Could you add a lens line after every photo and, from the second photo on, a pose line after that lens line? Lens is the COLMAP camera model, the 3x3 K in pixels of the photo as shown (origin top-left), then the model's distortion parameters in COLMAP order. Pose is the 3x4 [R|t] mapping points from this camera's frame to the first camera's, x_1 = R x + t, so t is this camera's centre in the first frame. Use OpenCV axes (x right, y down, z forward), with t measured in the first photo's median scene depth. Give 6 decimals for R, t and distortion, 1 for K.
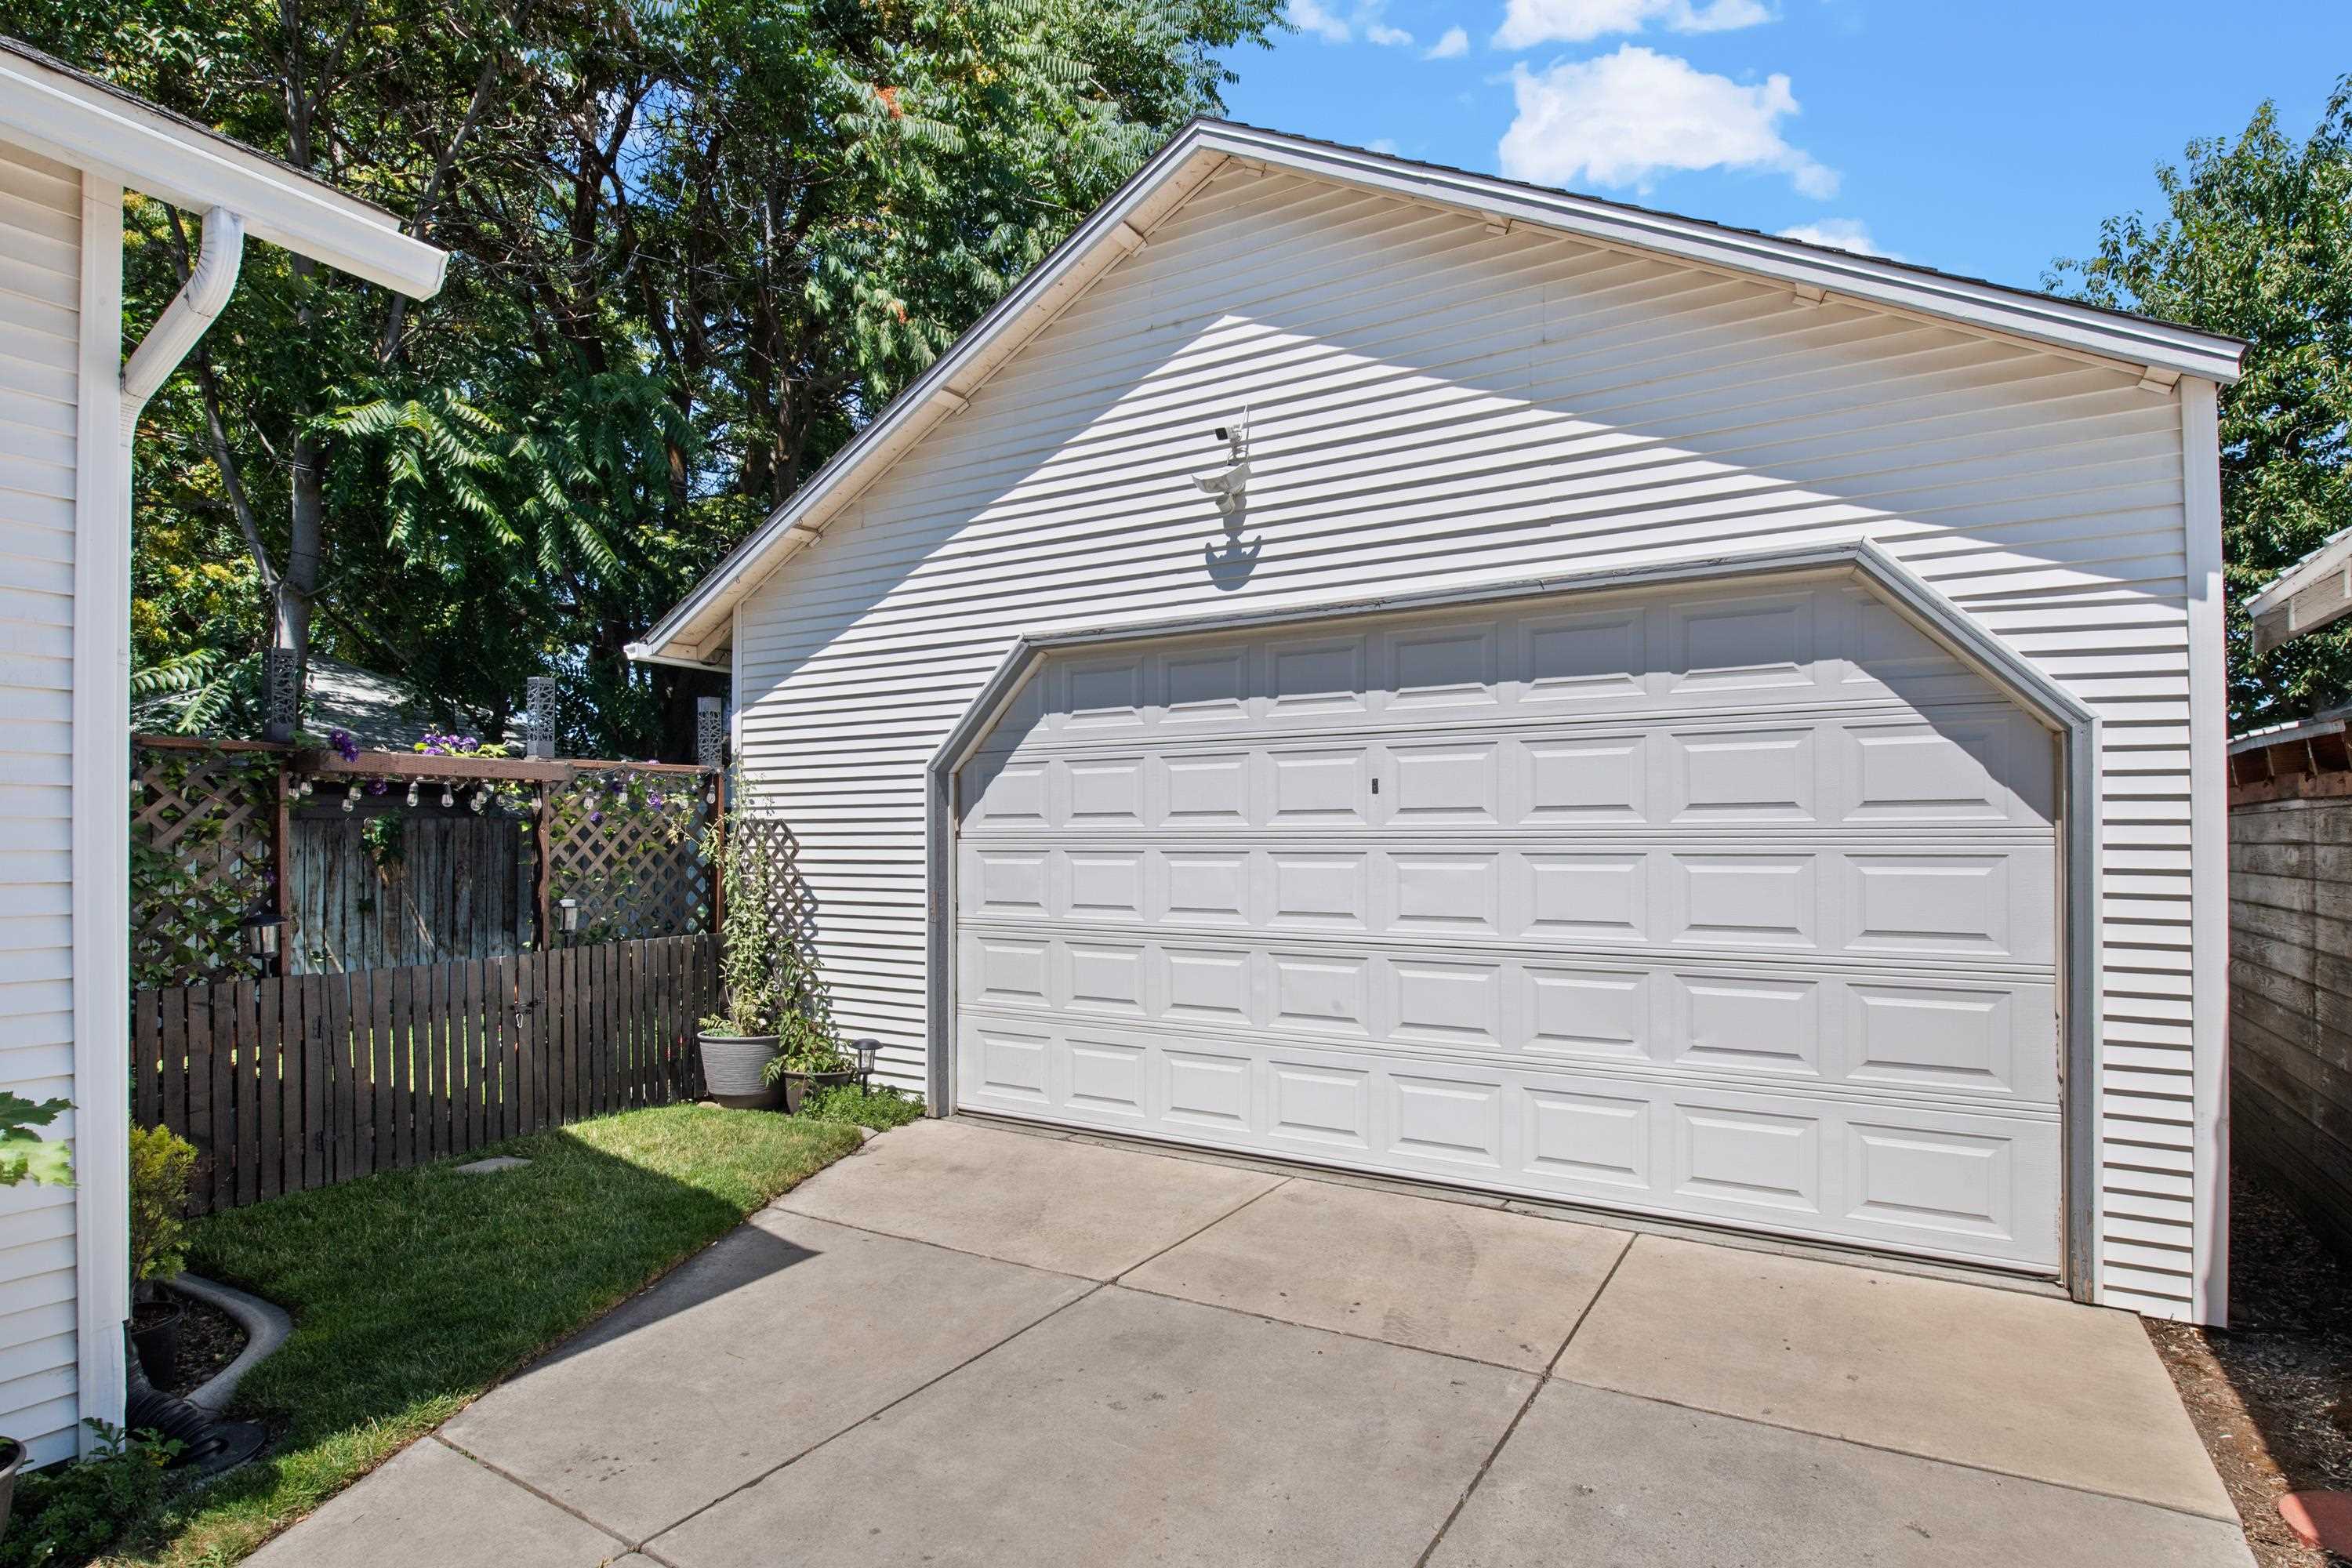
lens RADIAL K [[1209.2, 0, 1166.0], [0, 1209.2, 841.0], [0, 0, 1]] dist [-0.000784, -0.000077]
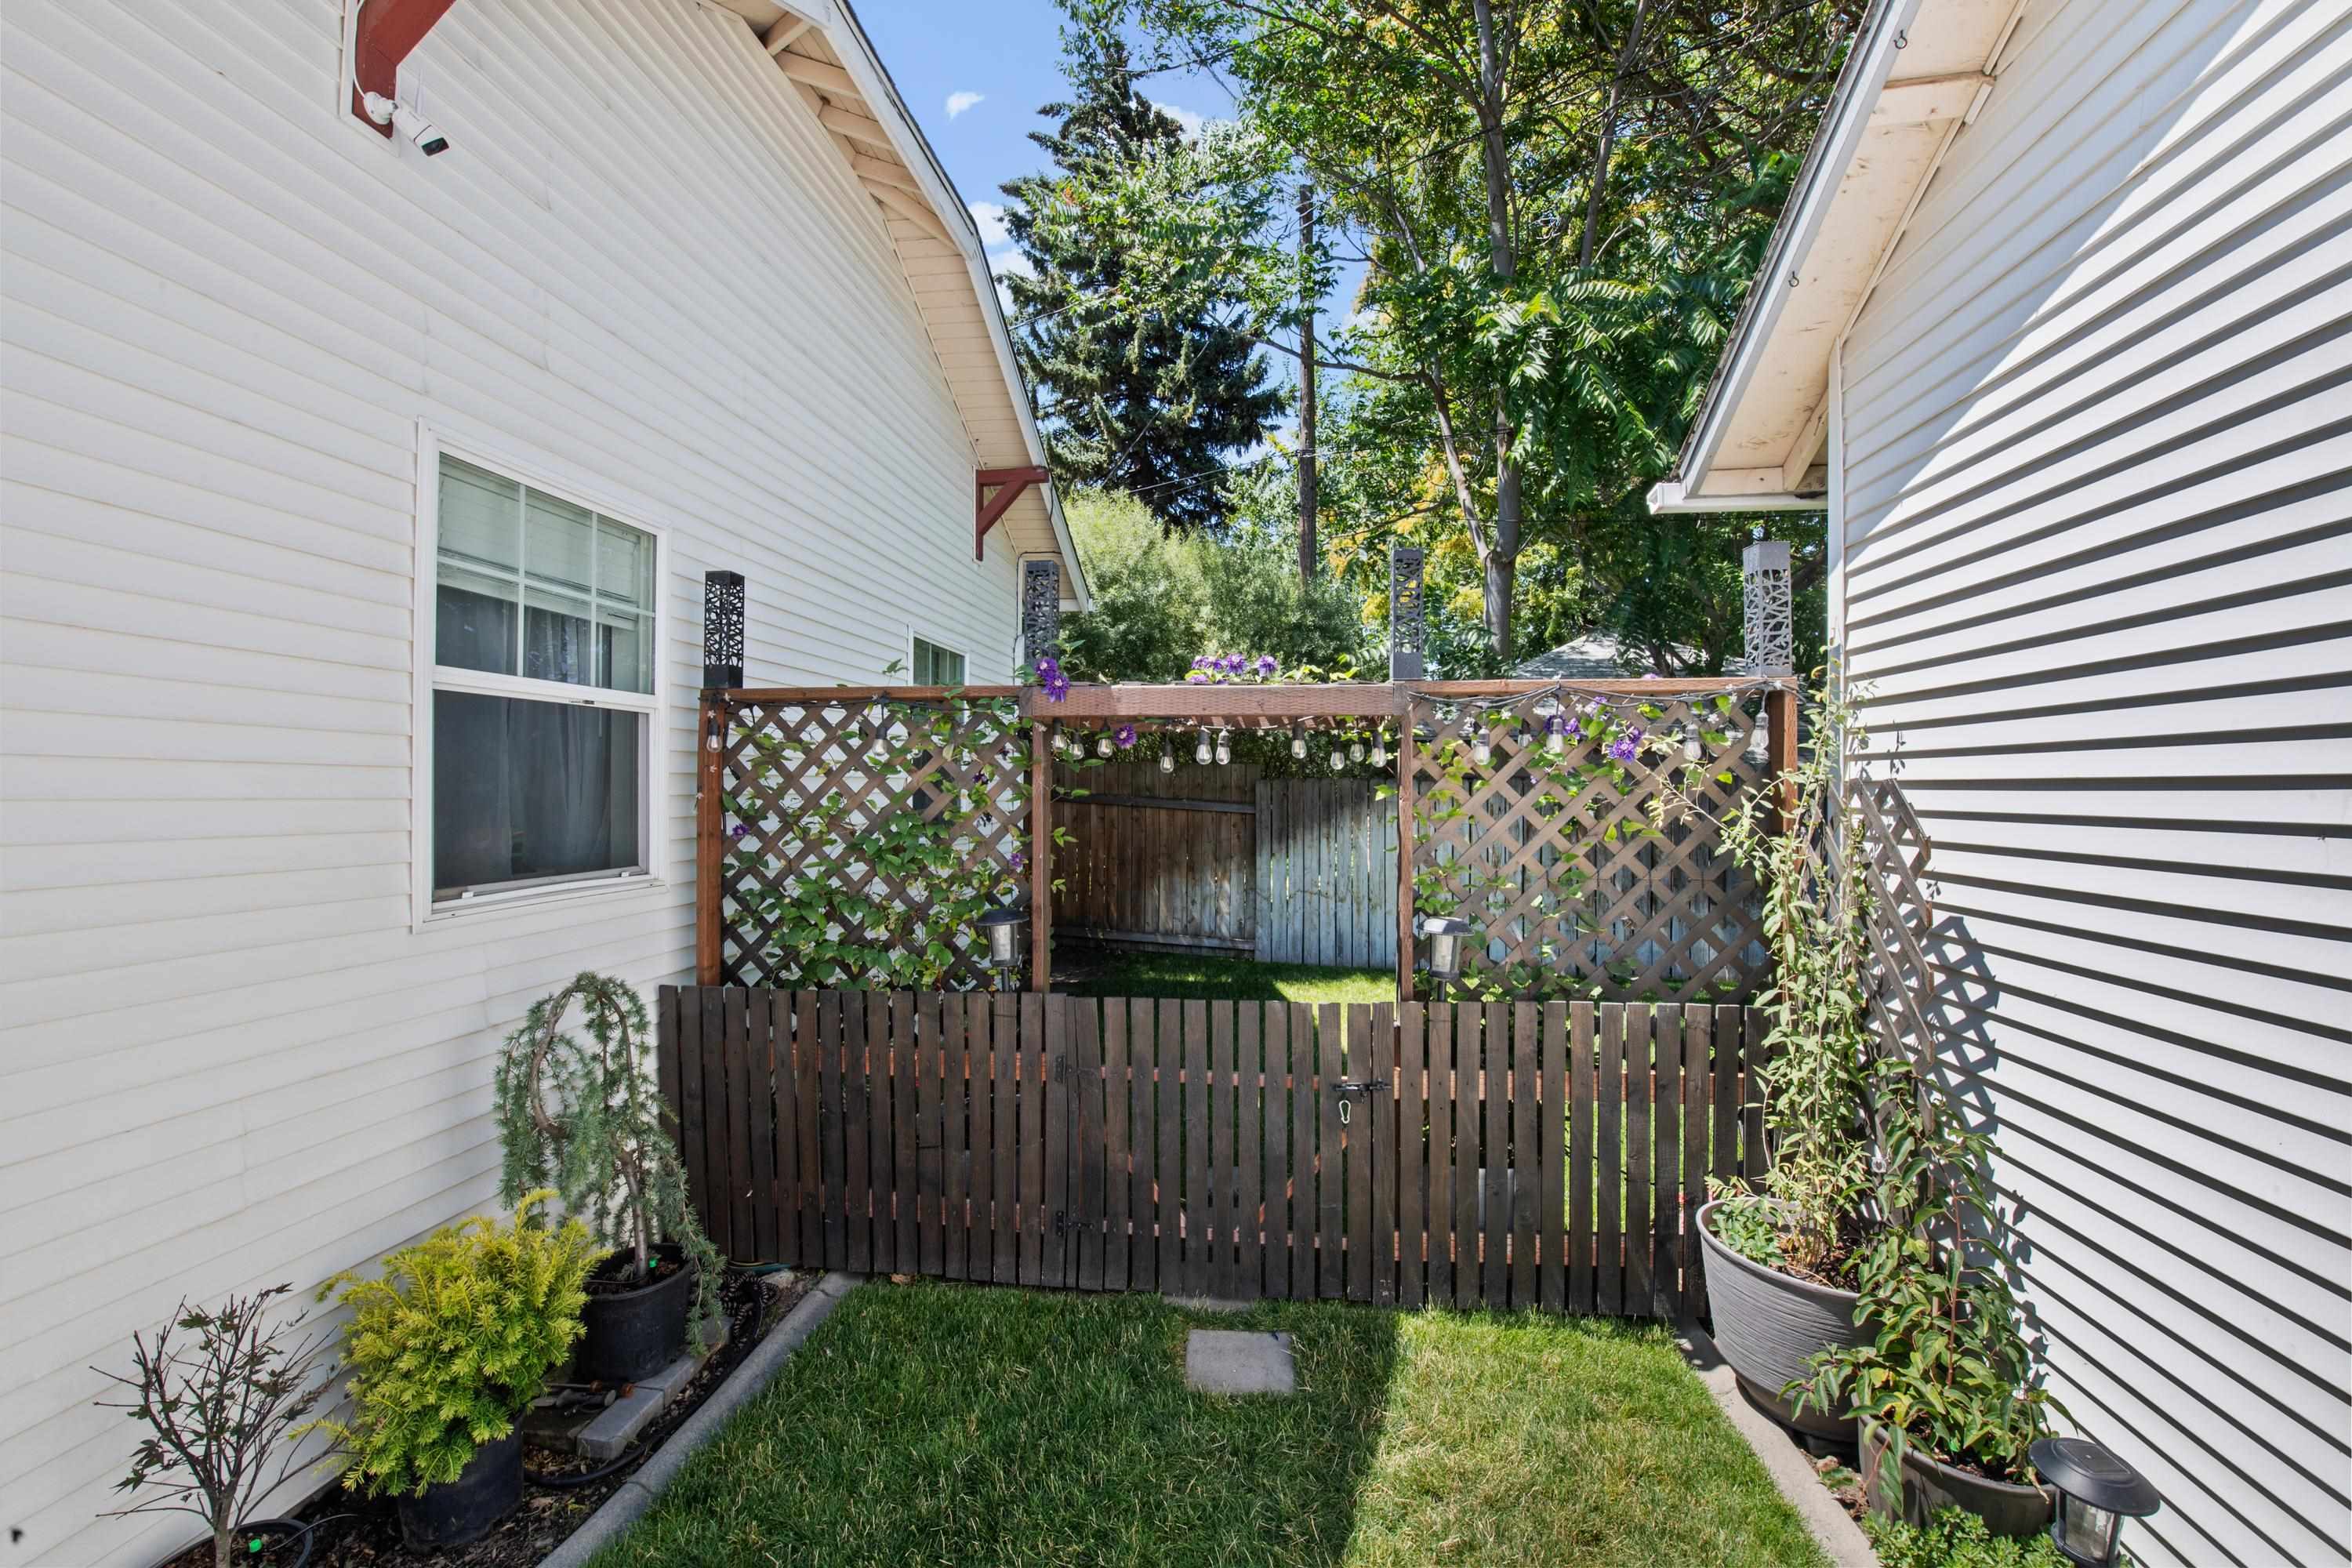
lens RADIAL K [[990.7, 0, 1176.0], [0, 990.7, 784.0], [0, 0, 1]] dist [-0.001568, -0.000393]
pose [[0.399968, 0.007449, -0.916499, -0.098532], [-0.010205, 0.999941, 0.003674, -0.016105], [0.916472, 0.007883, 0.400021, 0.638771]]
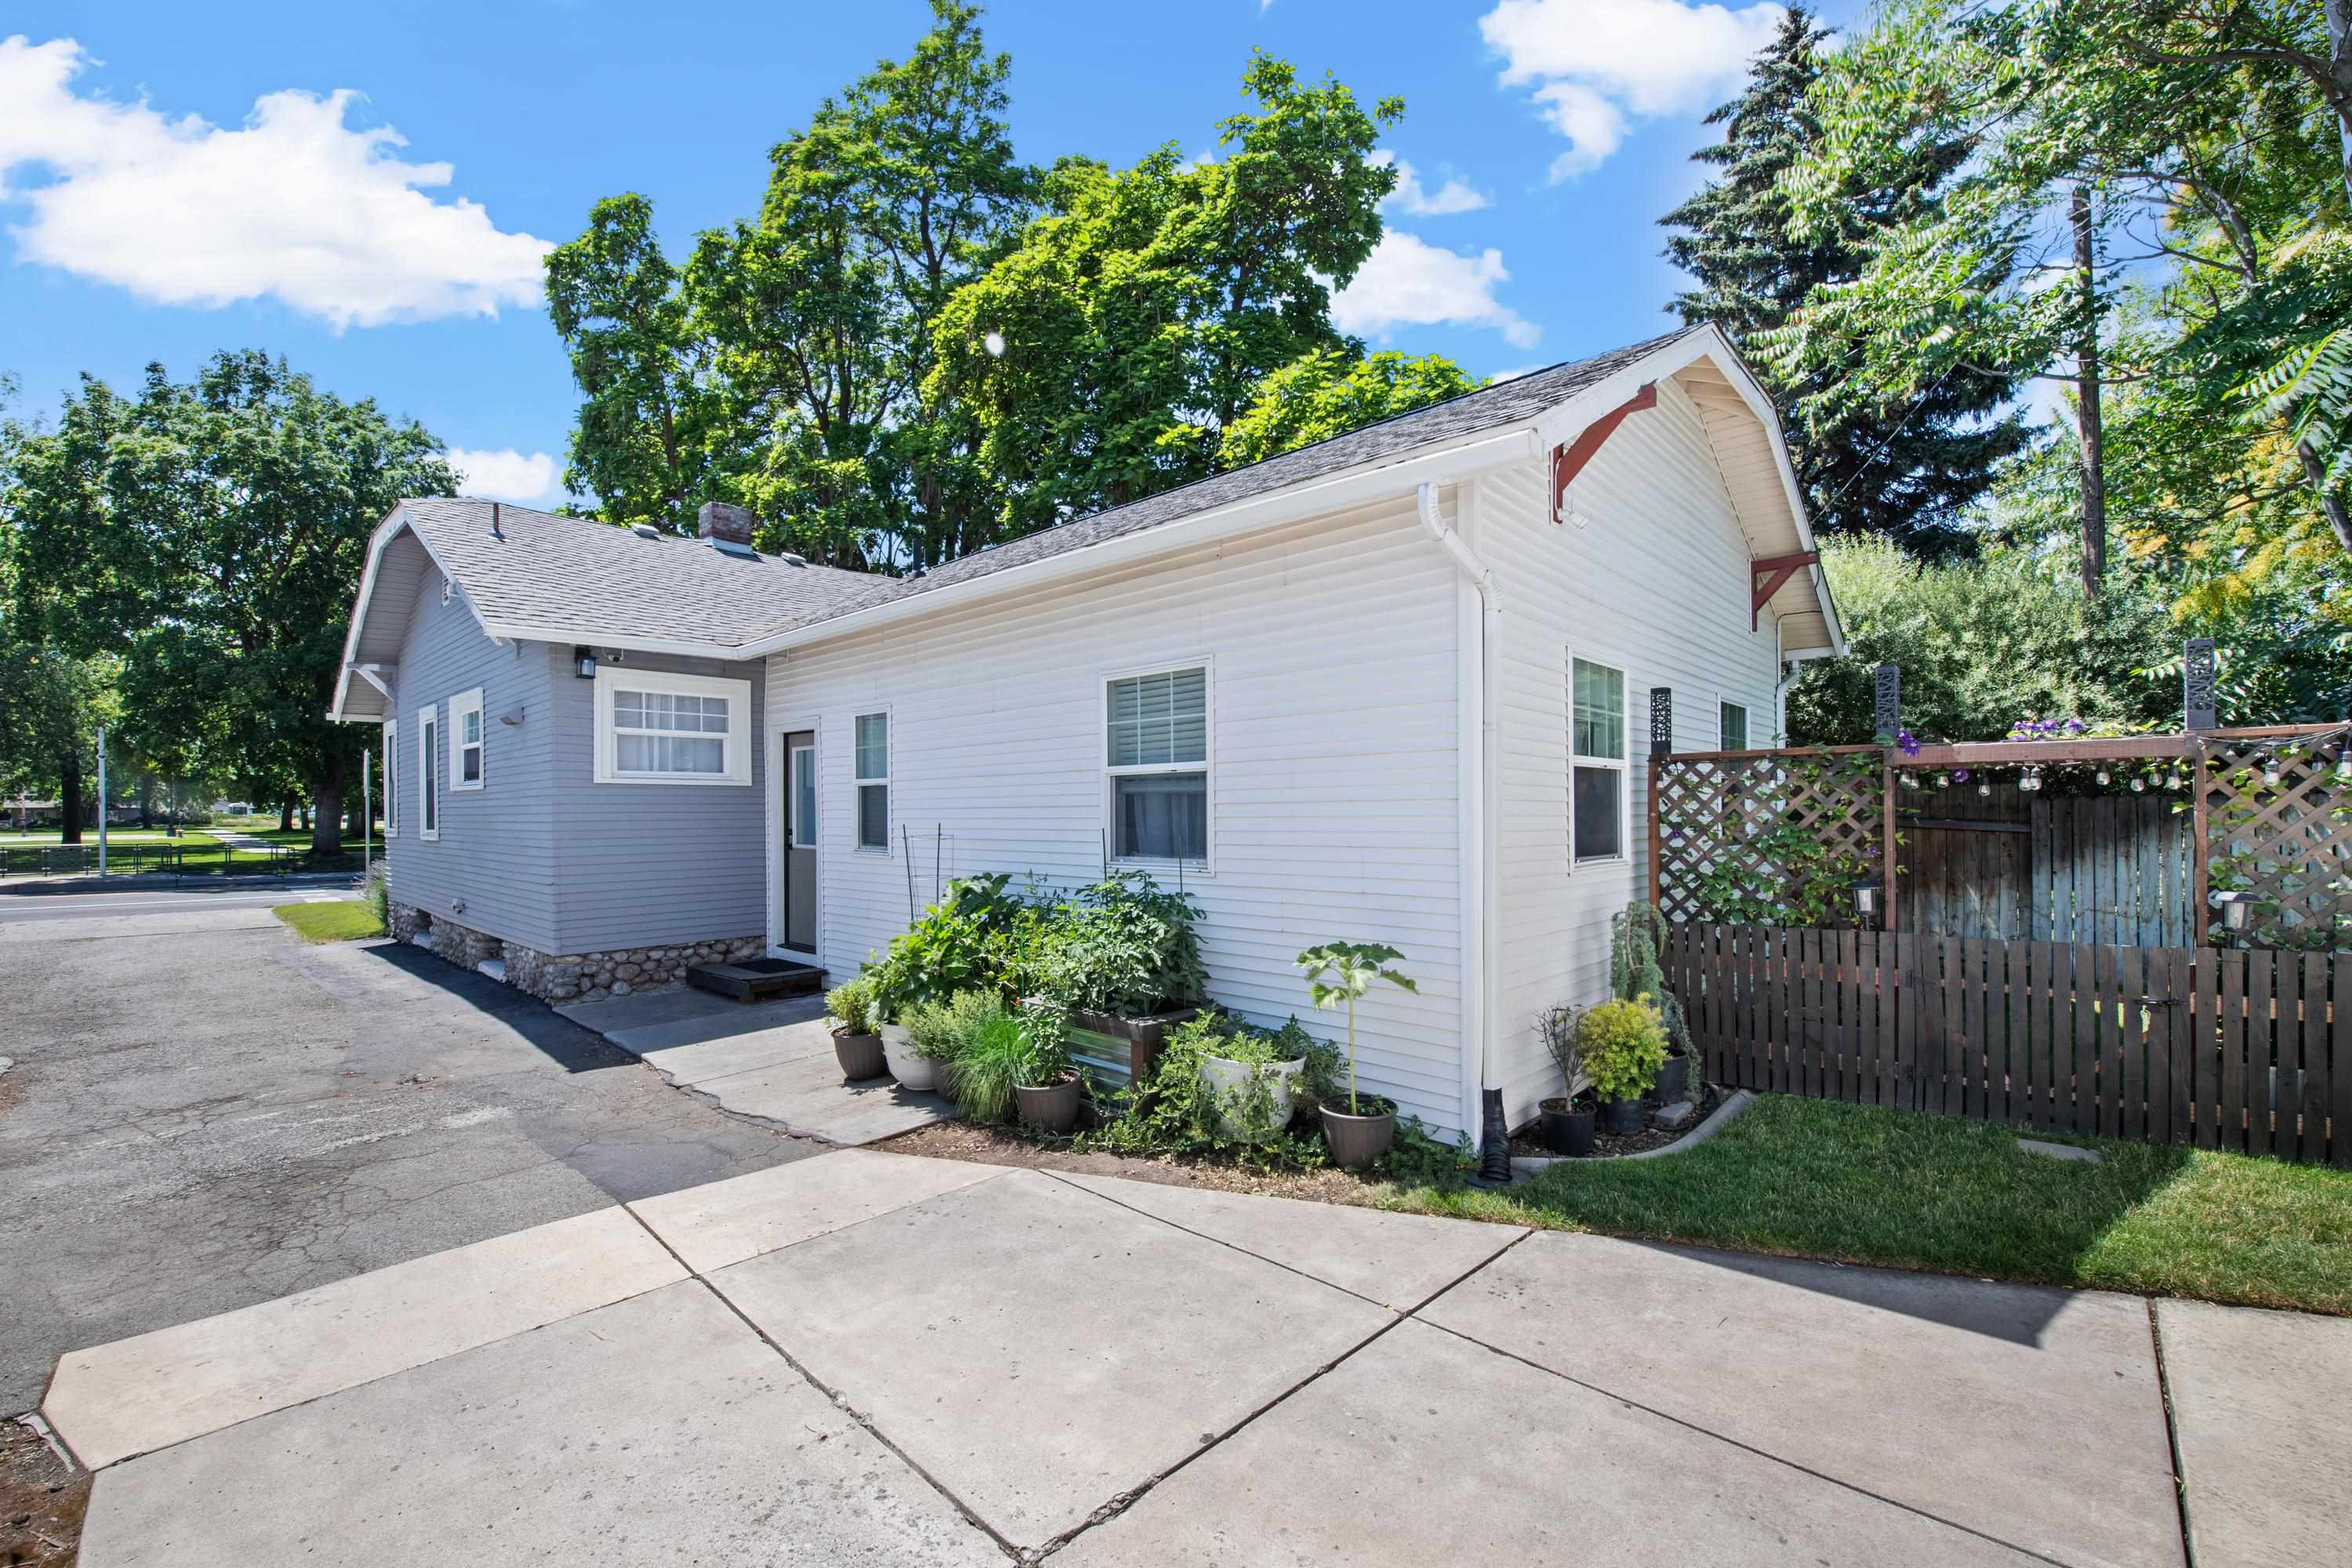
lens RADIAL K [[971.7, 0, 1176.3], [0, 971.7, 819.6], [0, 0, 1]] dist [-0.019207, -0.000406]
pose [[-0.217126, 0.014930, -0.976029, 0.301350], [0.008759, 0.999873, 0.013346, -0.017195], [0.976104, -0.005651, -0.217229, 0.382953]]
